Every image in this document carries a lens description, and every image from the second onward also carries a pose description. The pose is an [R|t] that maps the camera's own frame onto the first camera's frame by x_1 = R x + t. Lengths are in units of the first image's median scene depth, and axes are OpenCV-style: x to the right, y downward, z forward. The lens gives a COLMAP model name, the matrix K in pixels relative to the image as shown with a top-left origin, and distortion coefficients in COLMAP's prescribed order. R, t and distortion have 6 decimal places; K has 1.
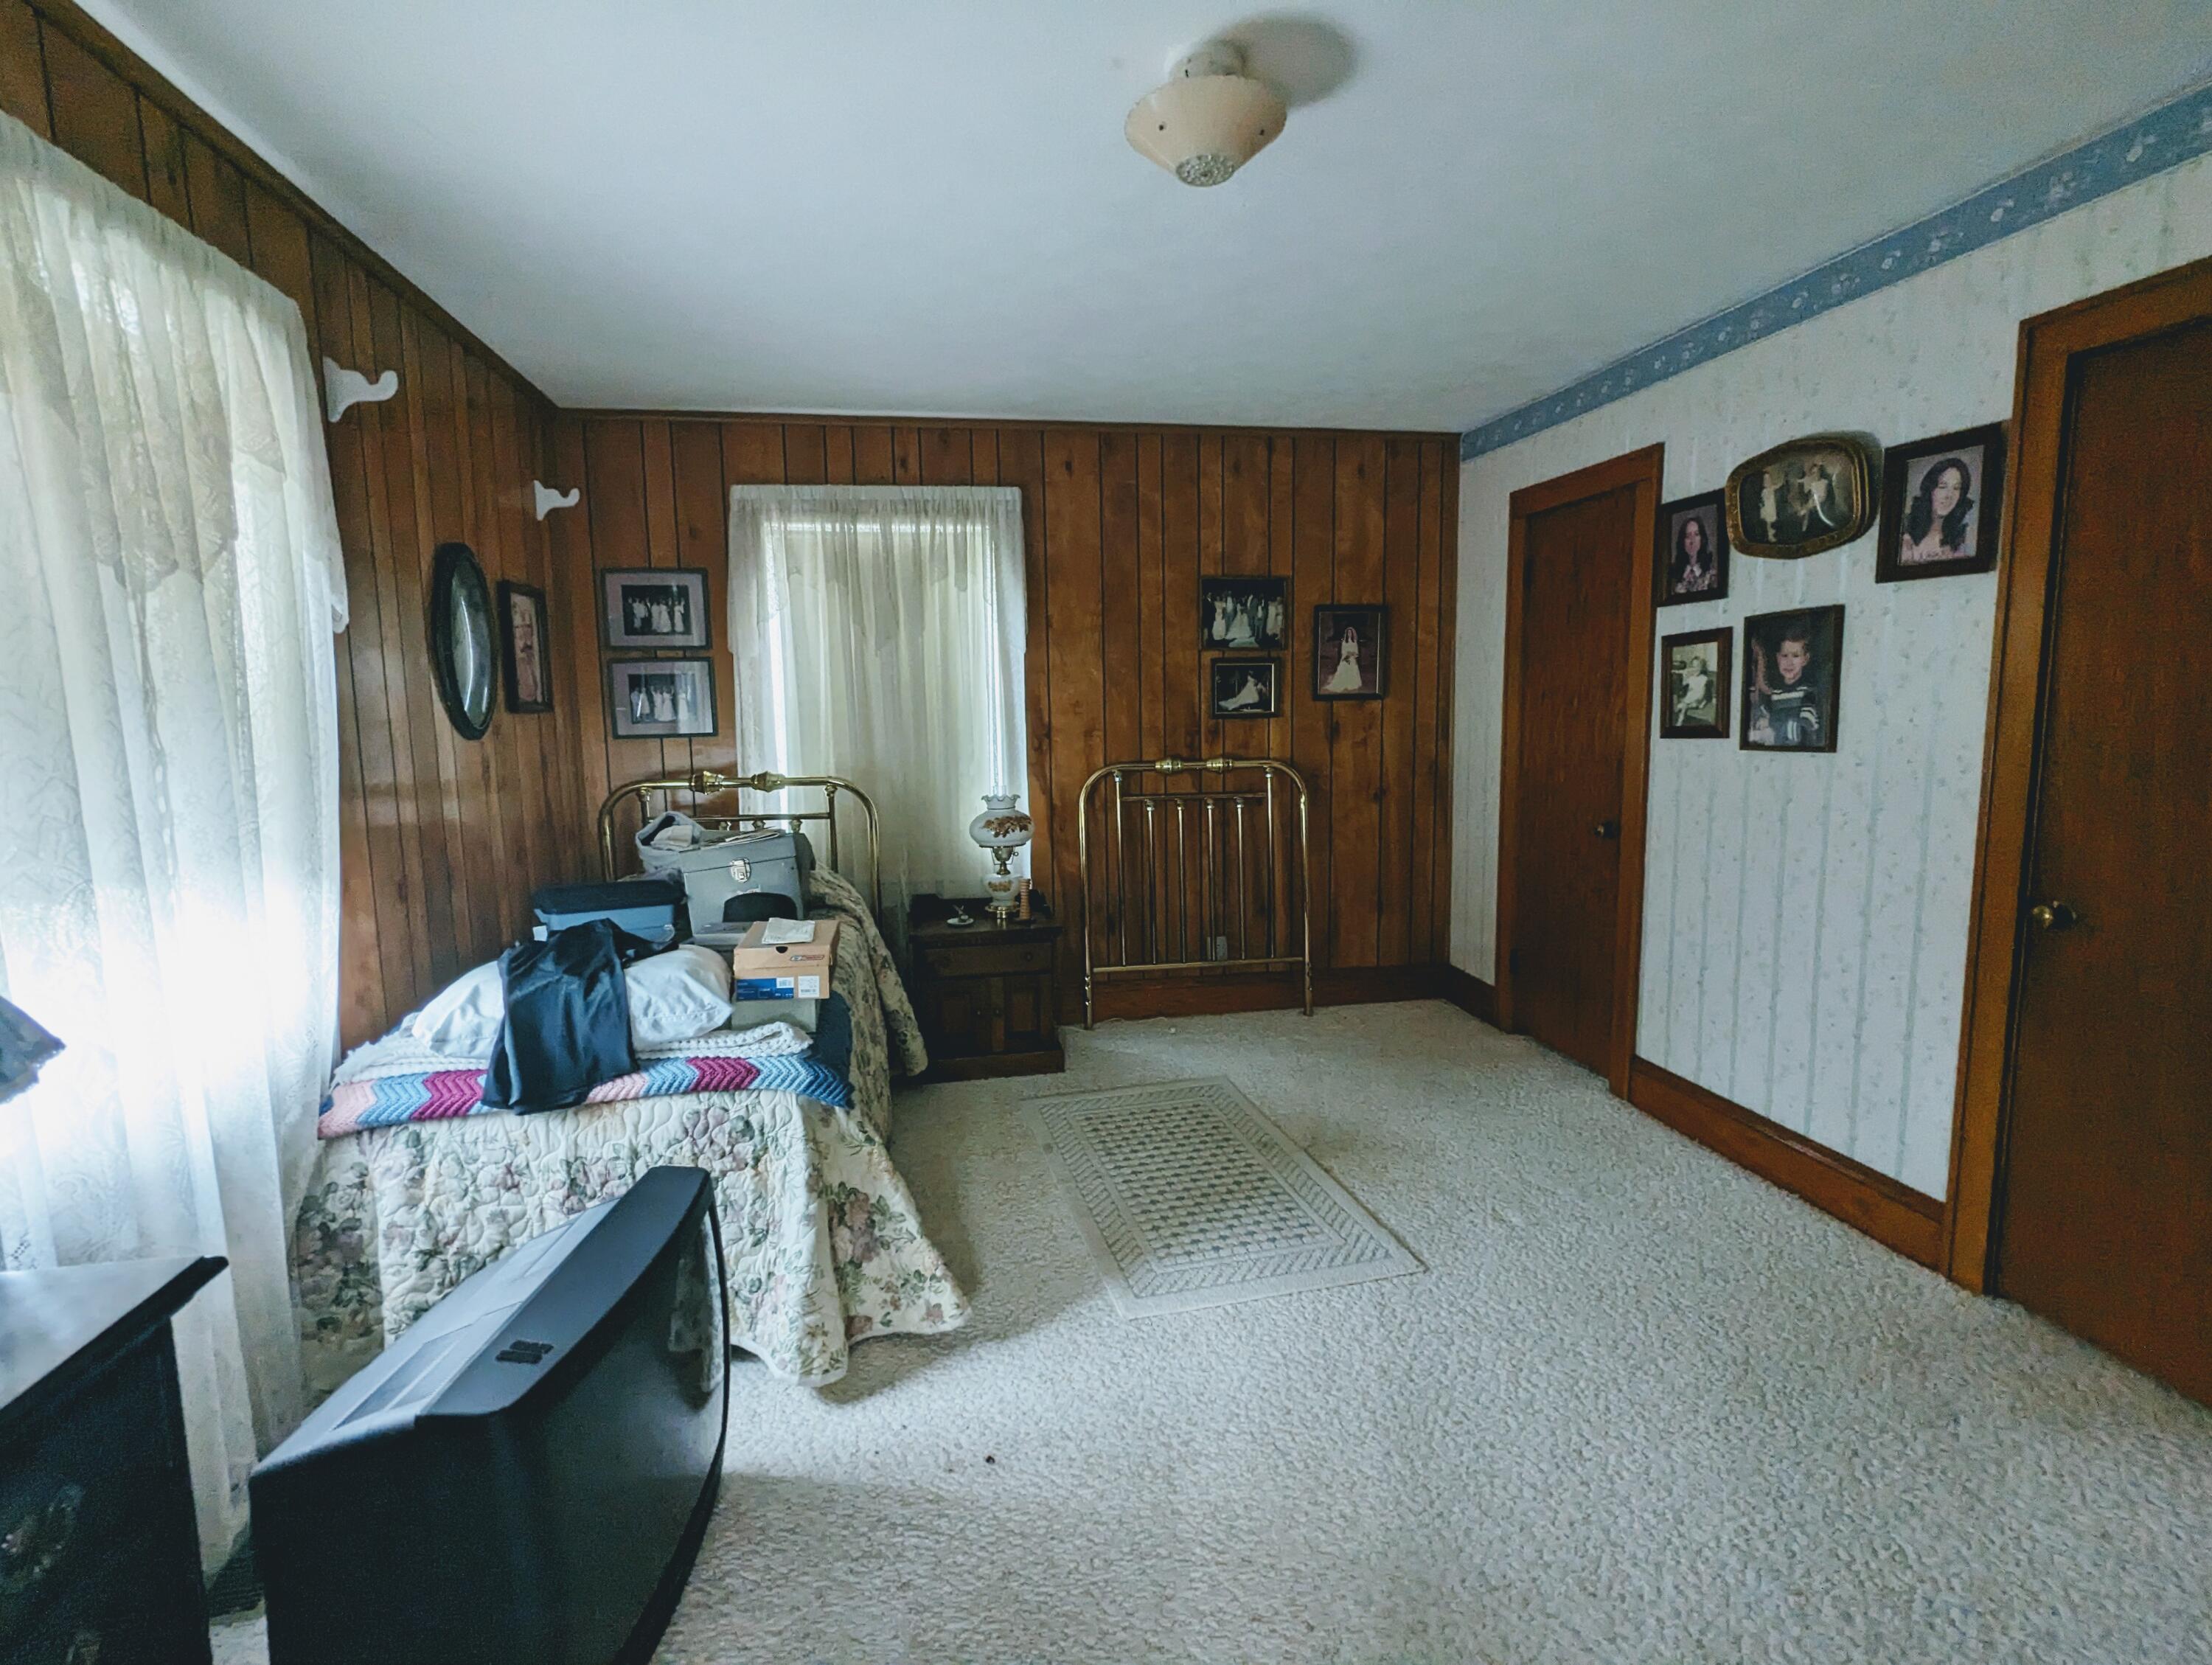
lens RADIAL K [[1051.4, 0, 1101.5], [0, 1051.4, 826.9], [0, 0, 1]] dist [-0.001339, 0.001147]
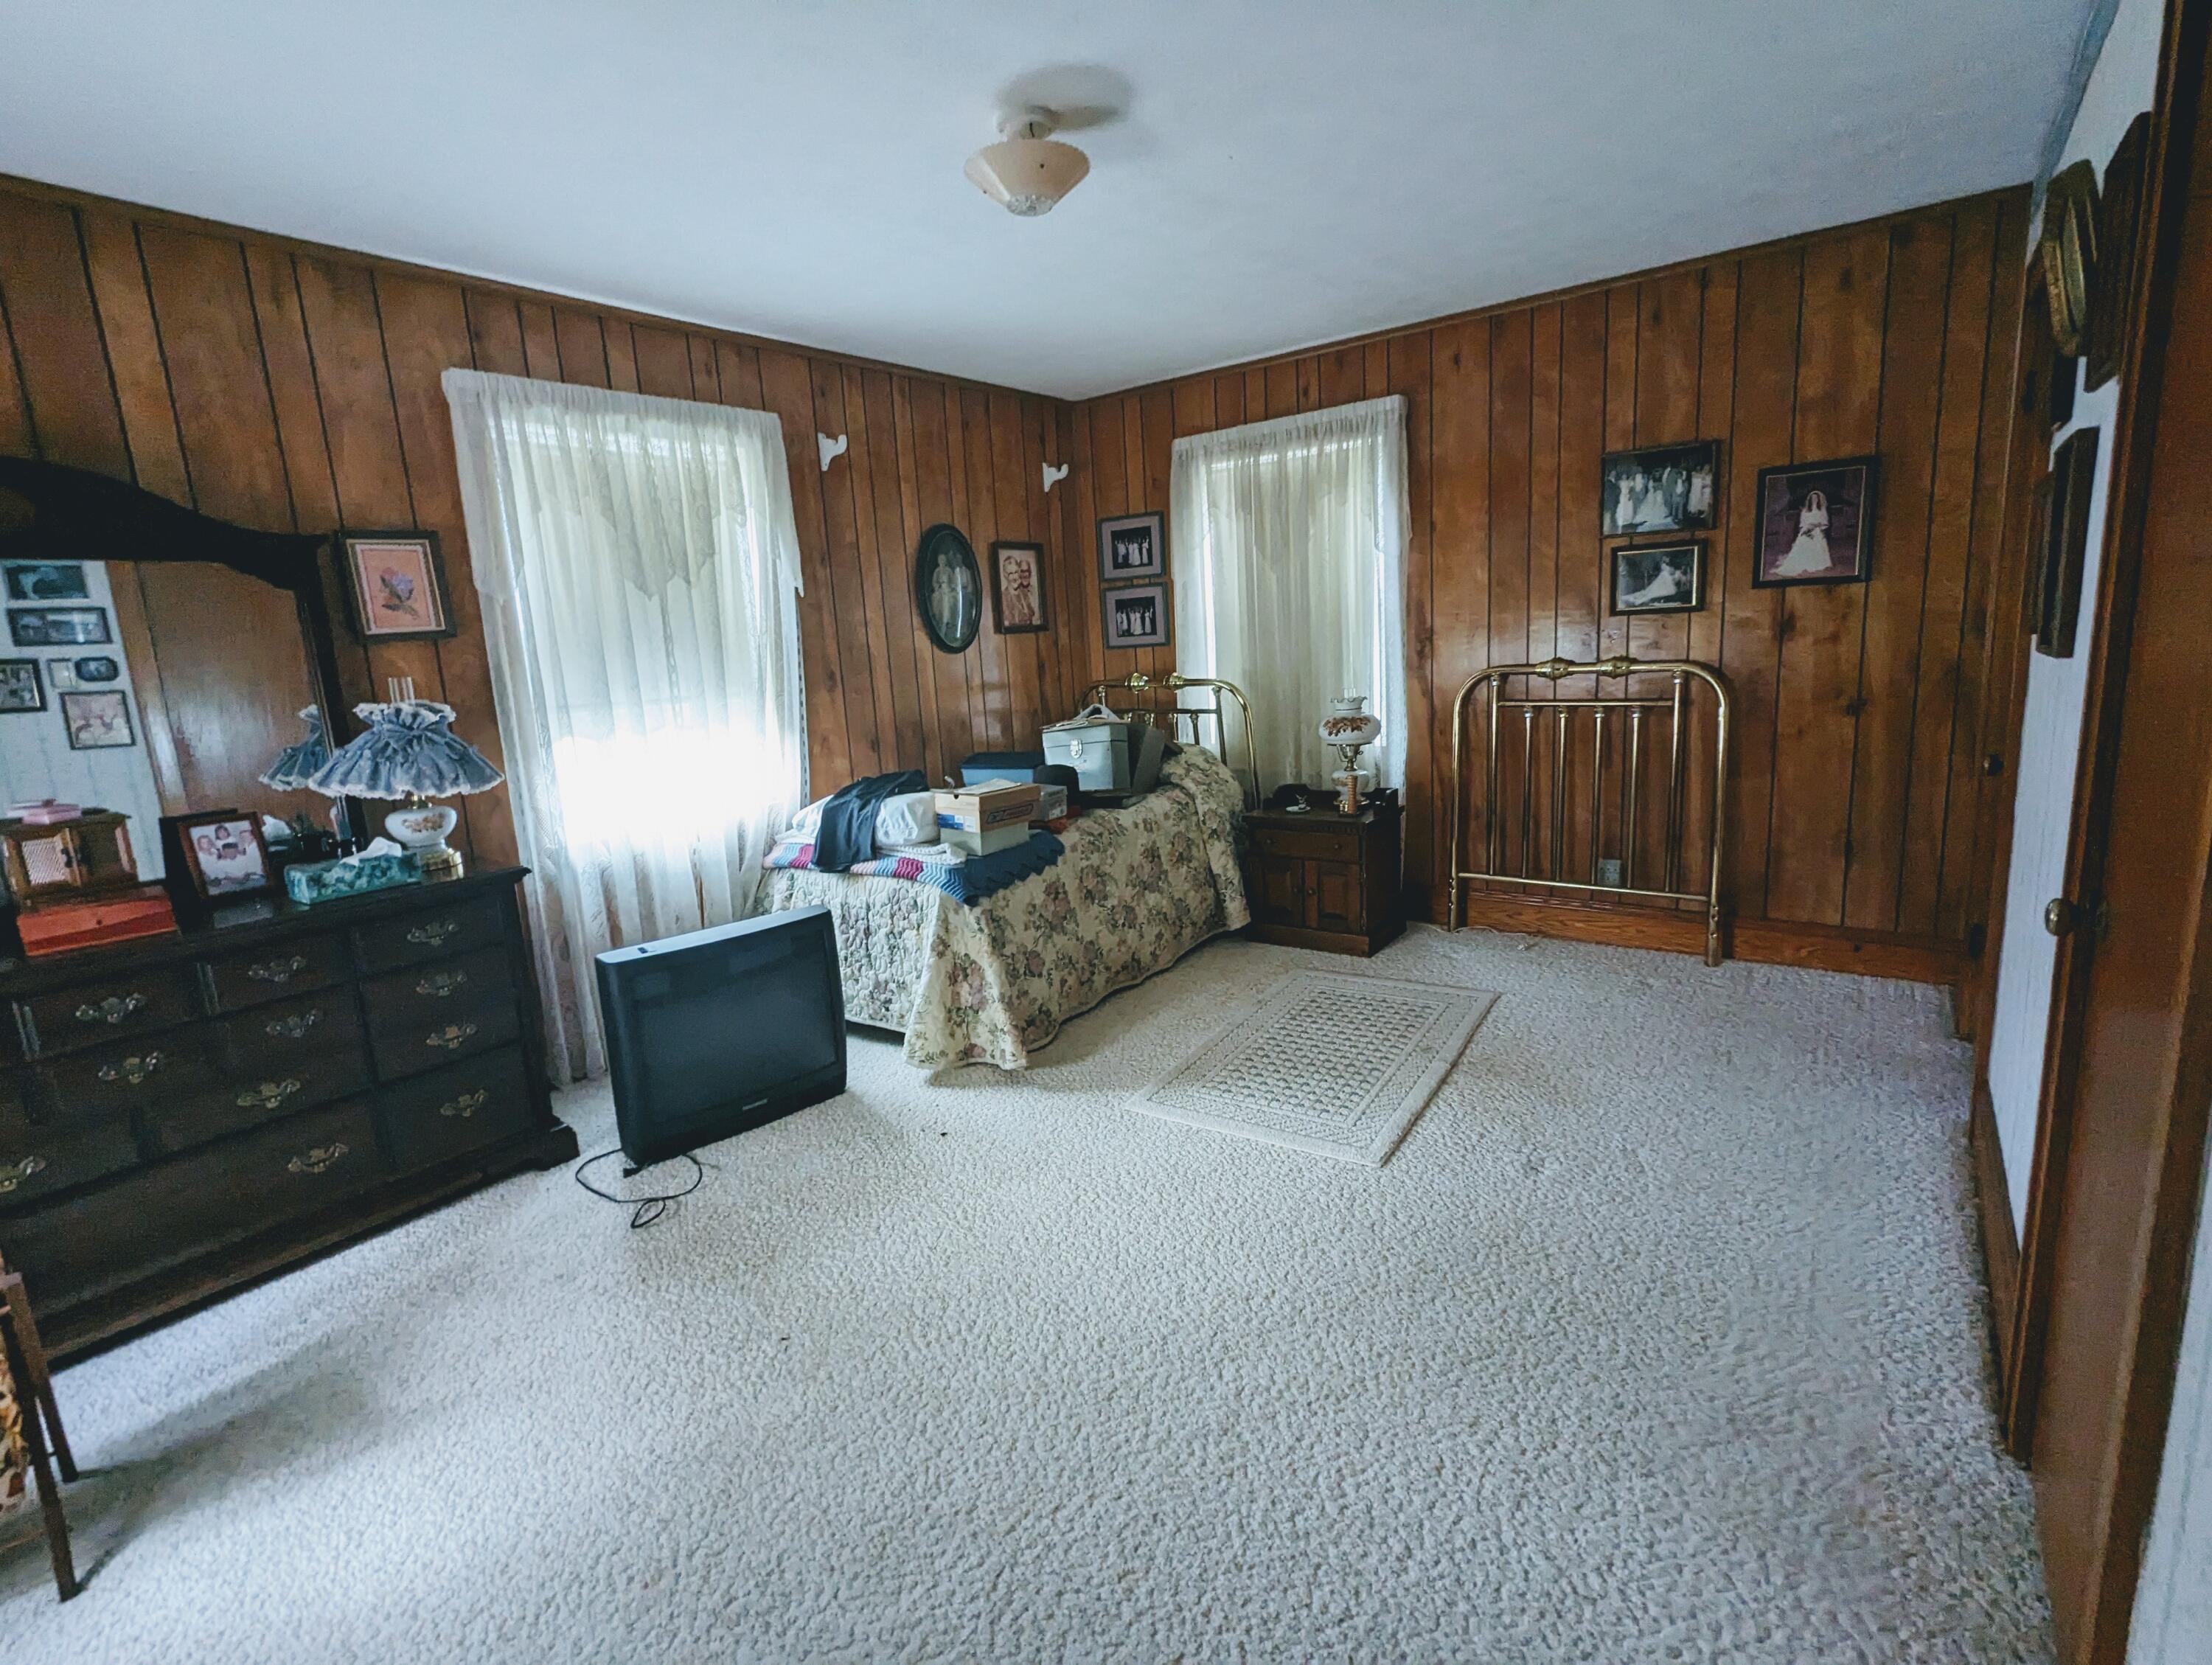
lens RADIAL K [[1051.4, 0, 1104.5], [0, 1051.4, 832.1], [0, 0, 1]] dist [-0.001339, 0.001147]
pose [[0.686000, 0.111580, -0.718995, 0.519480], [-0.039537, 0.992428, 0.116292, -0.008302], [0.726526, -0.051349, 0.685217, 0.070882]]
